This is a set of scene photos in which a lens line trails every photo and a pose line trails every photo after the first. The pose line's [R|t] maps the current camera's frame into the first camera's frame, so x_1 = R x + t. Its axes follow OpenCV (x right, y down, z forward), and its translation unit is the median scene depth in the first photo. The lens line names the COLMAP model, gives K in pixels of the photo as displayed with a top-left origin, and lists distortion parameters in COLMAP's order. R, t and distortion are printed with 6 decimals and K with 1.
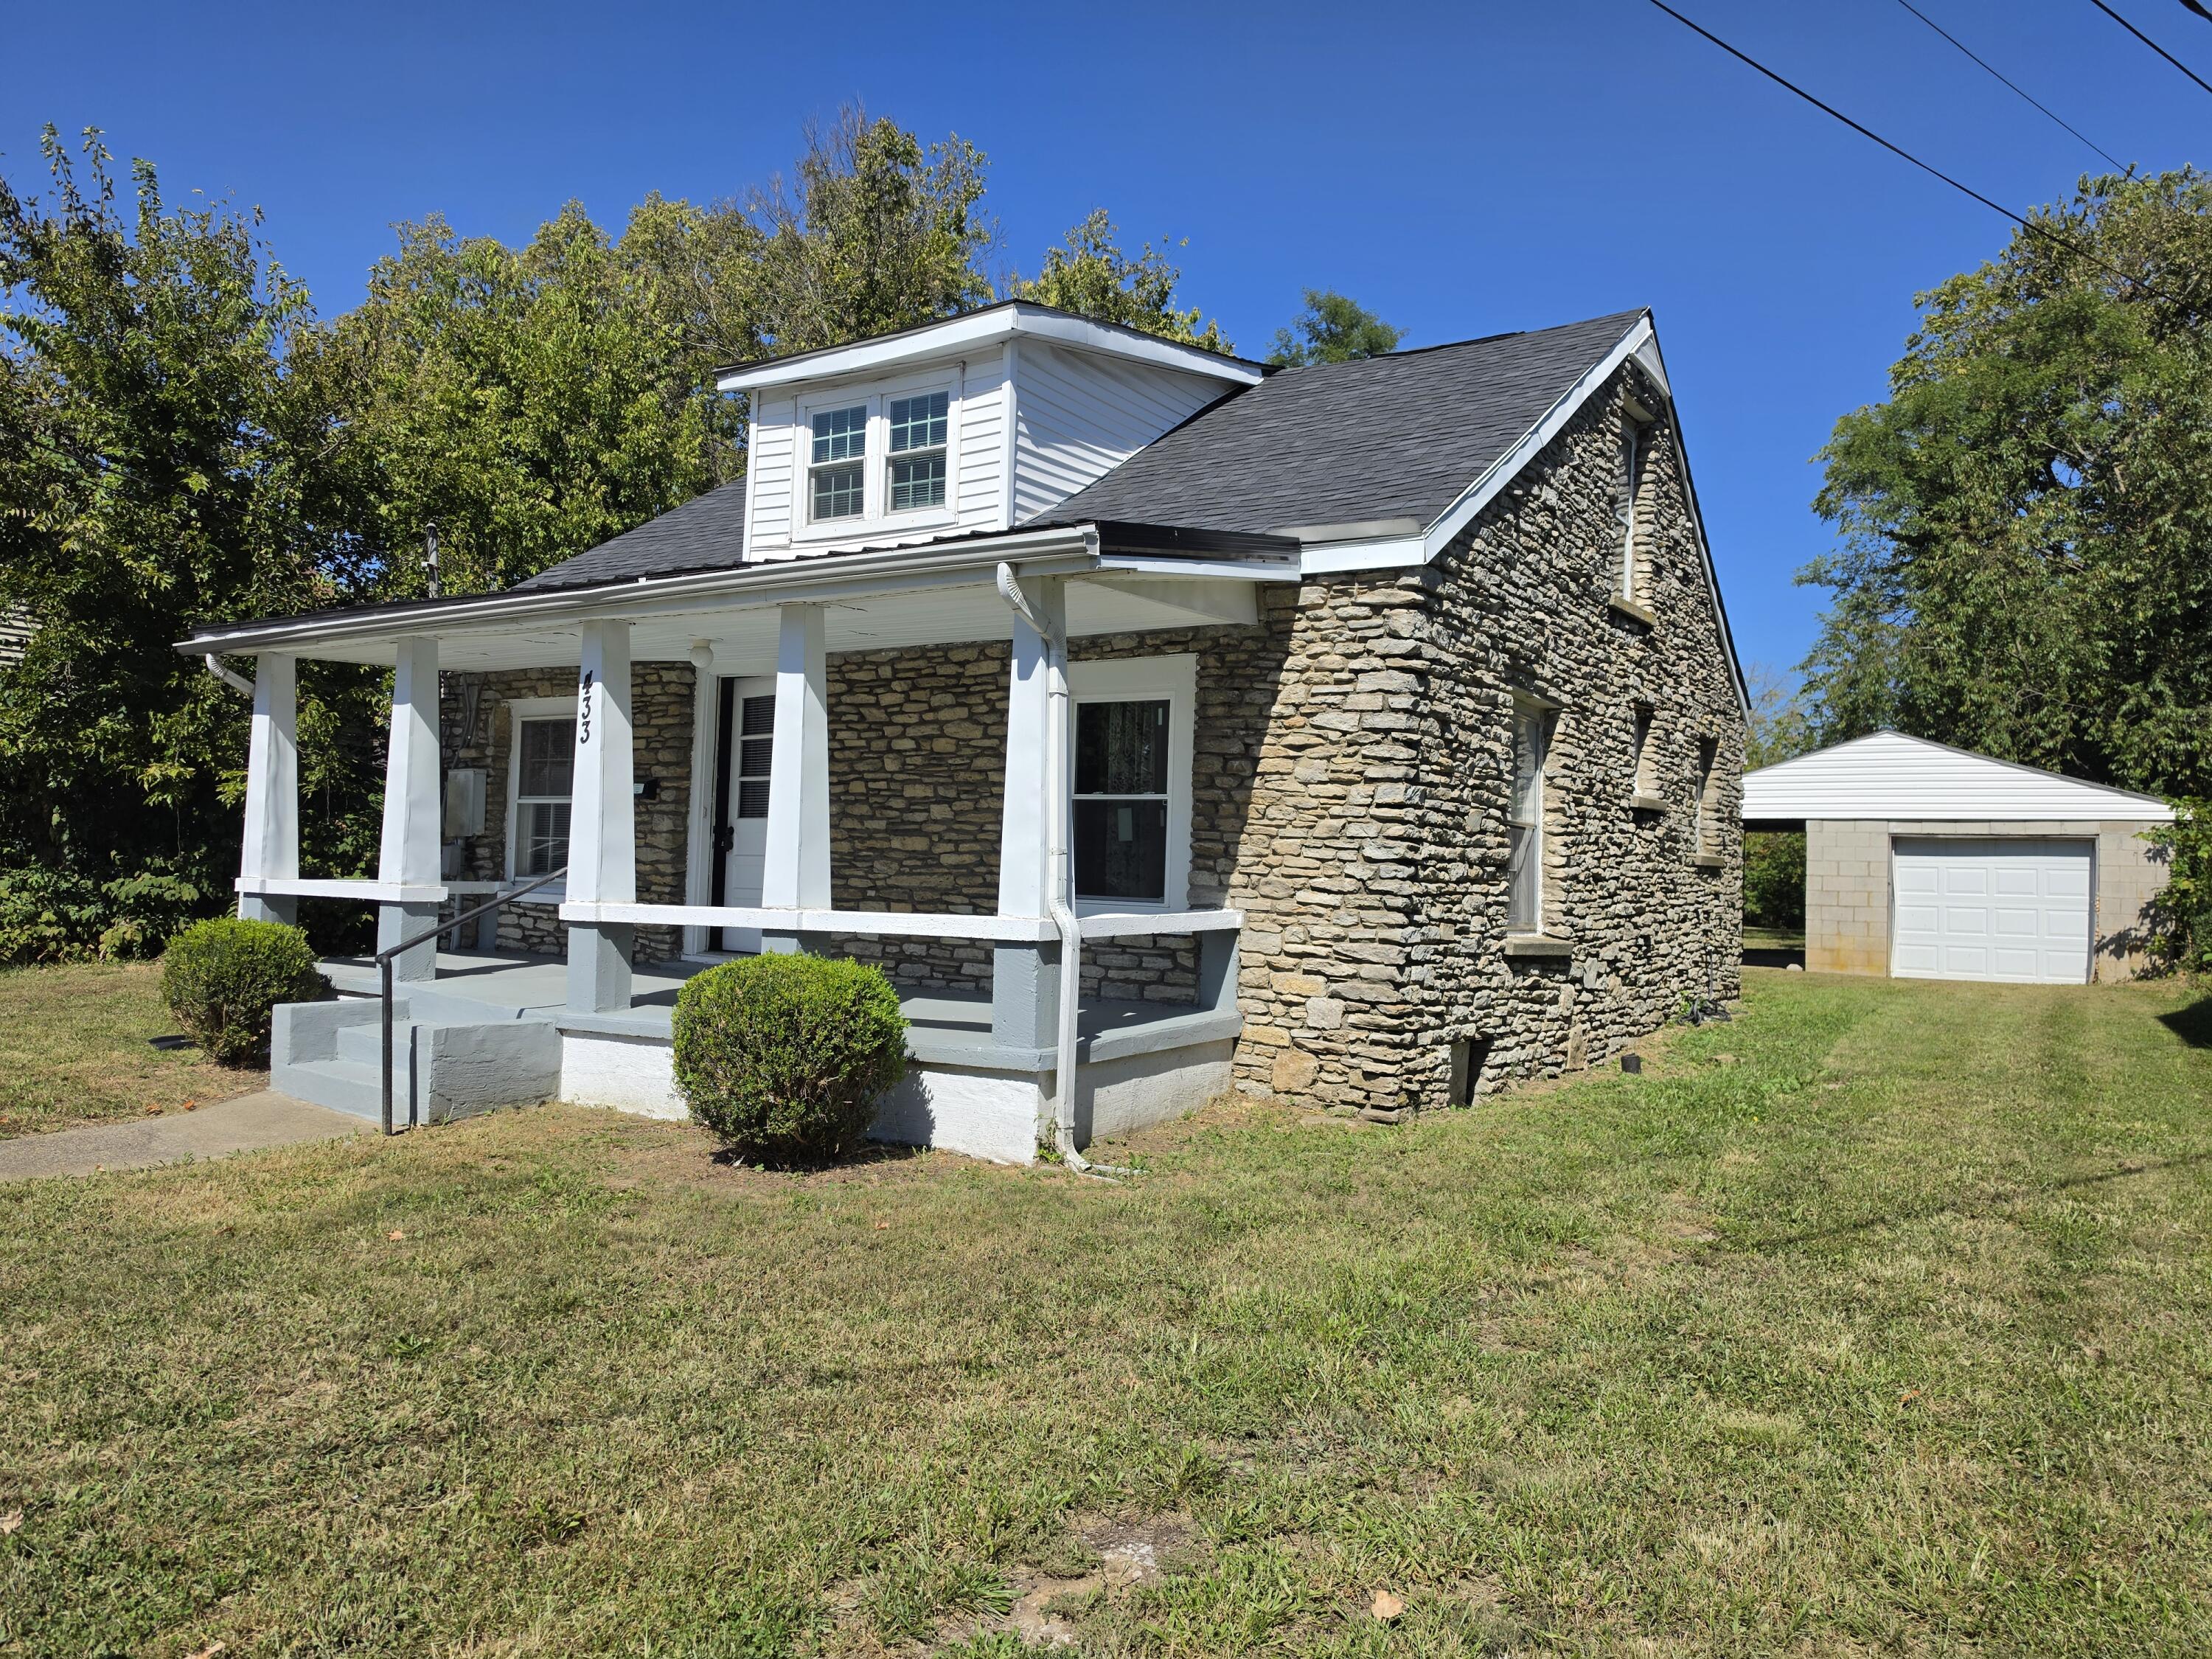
lens RADIAL K [[1578.5, 0, 1106.0], [0, 1578.5, 829.5], [0, 0, 1]] dist [-0.000089, -0.000042]
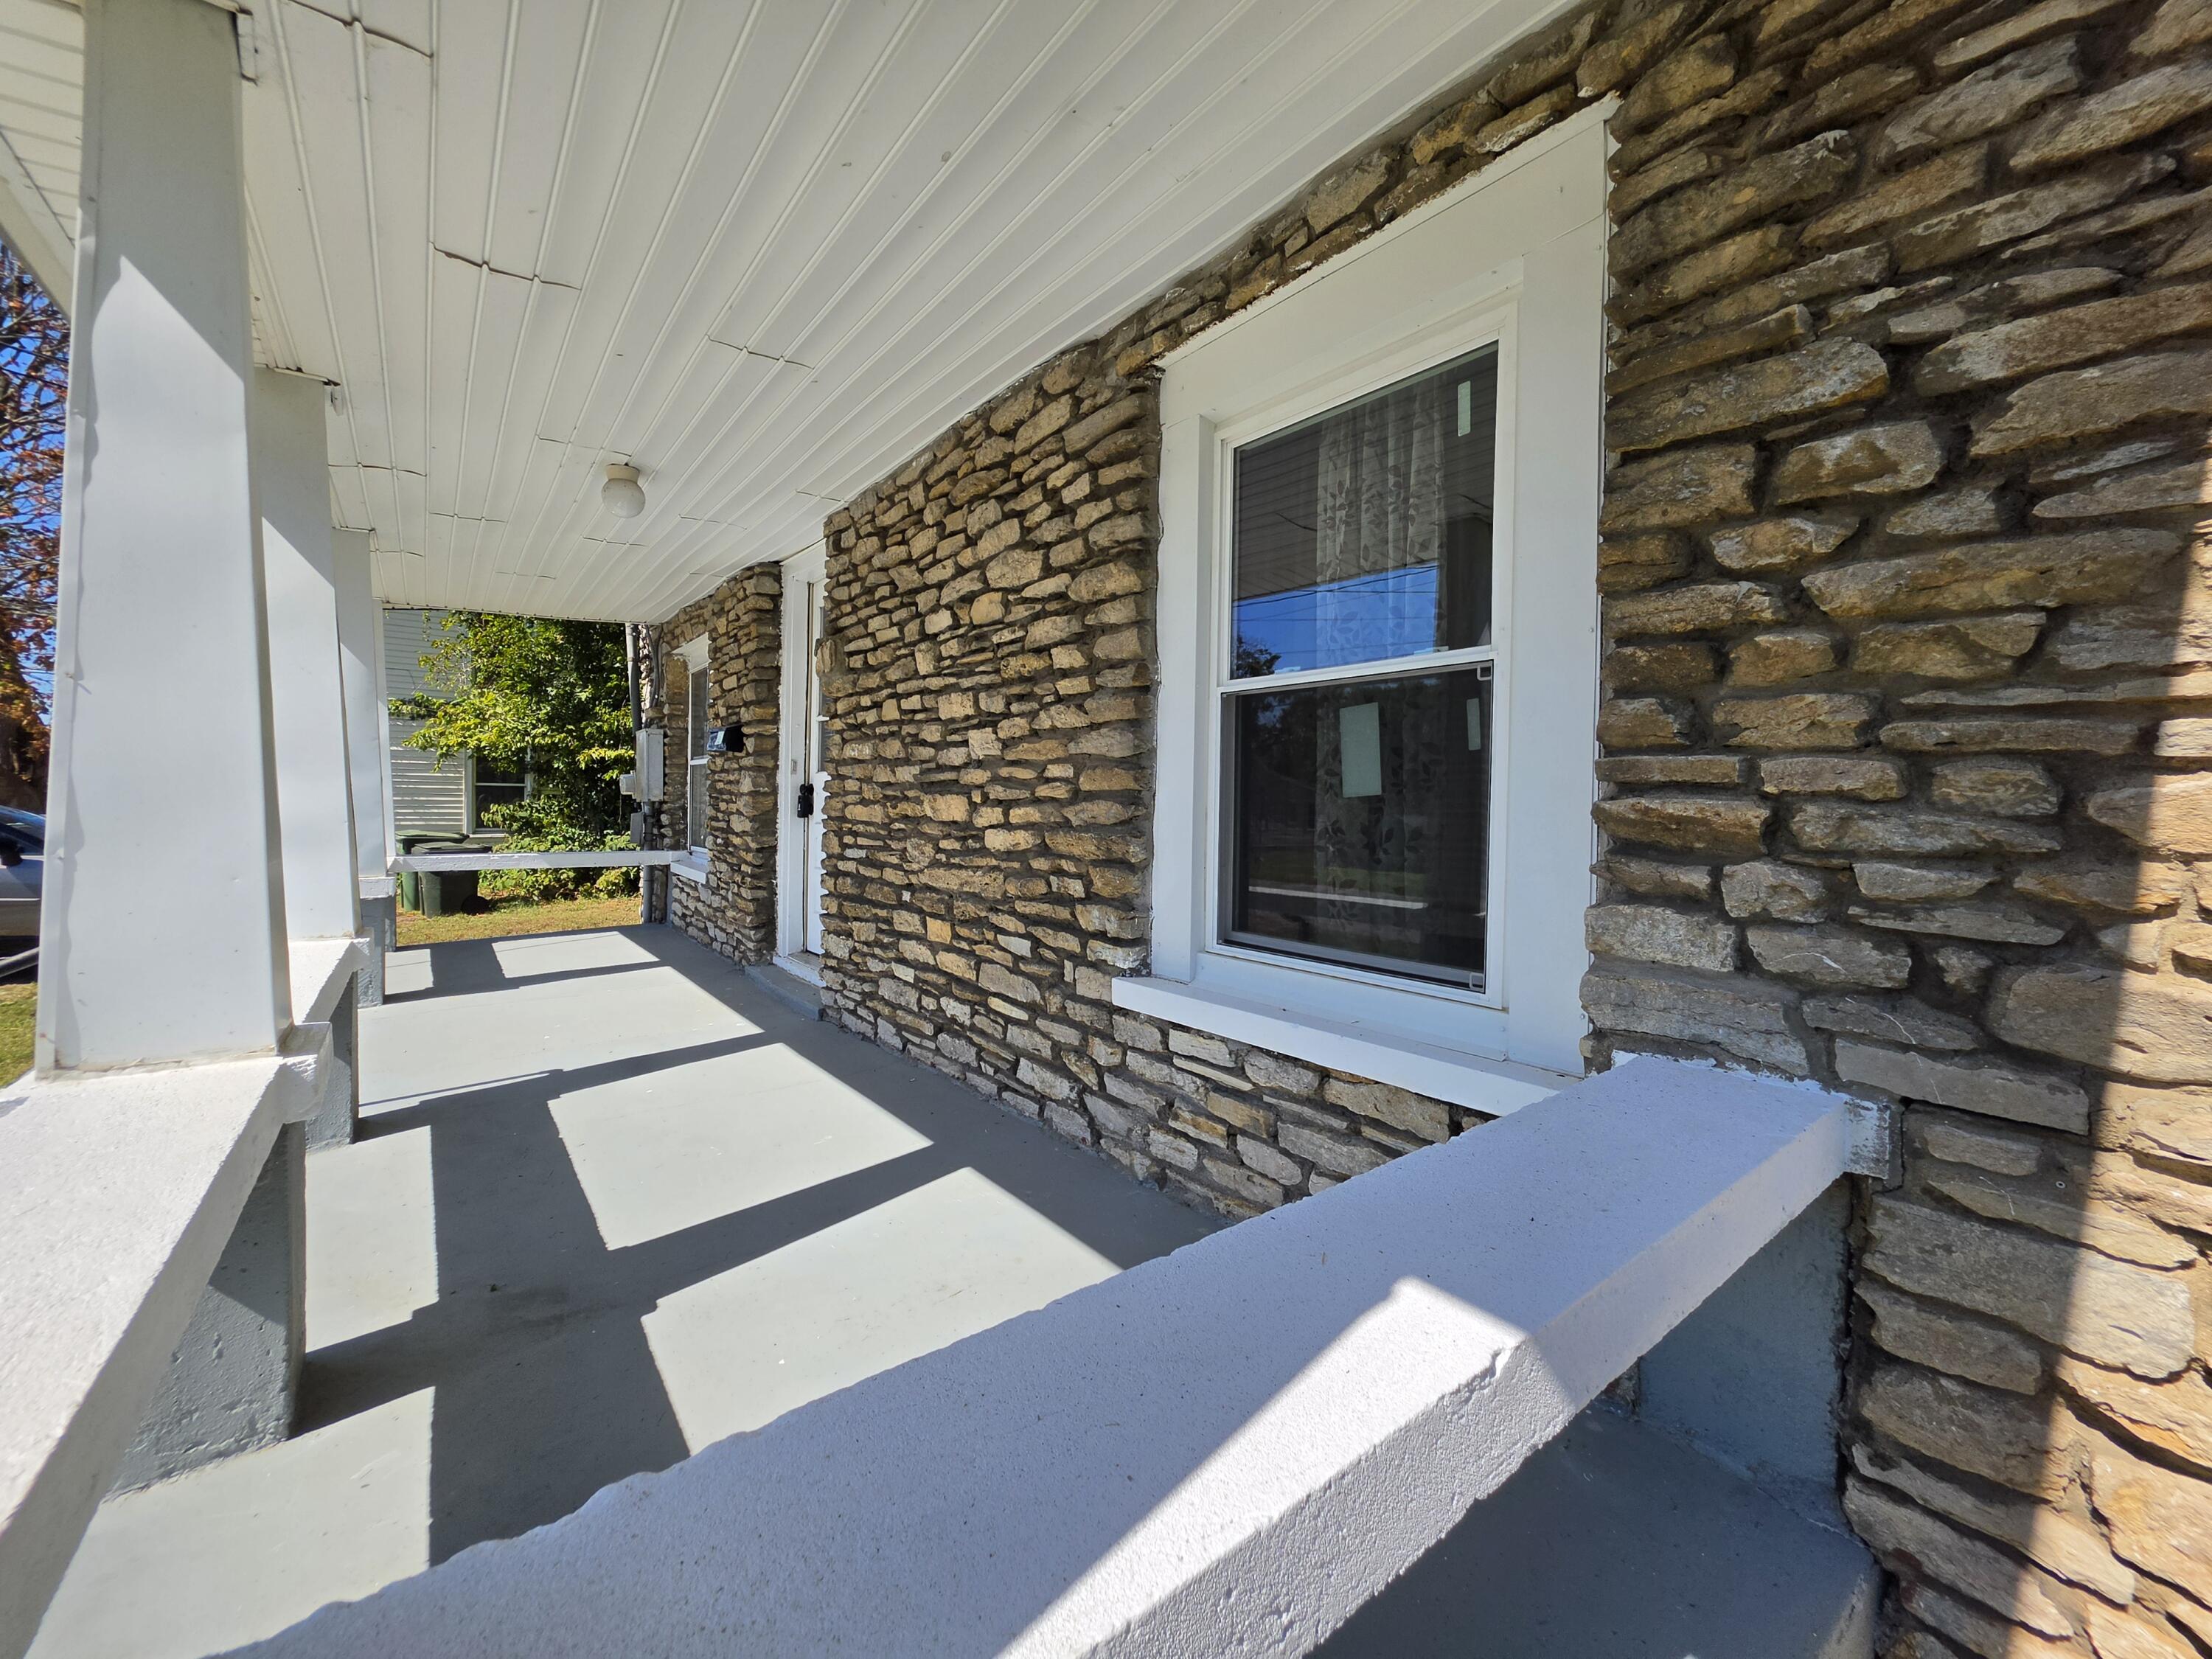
lens RADIAL K [[889.1, 0, 1100.0], [0, 889.1, 826.4], [0, 0, 1]] dist [-0.003315, 0.000146]
pose [[0.945287, -0.009334, -0.326106, 0.020914], [0.024080, 0.998860, 0.041211, 0.004143], [0.325350, -0.046809, 0.944434, 0.745320]]
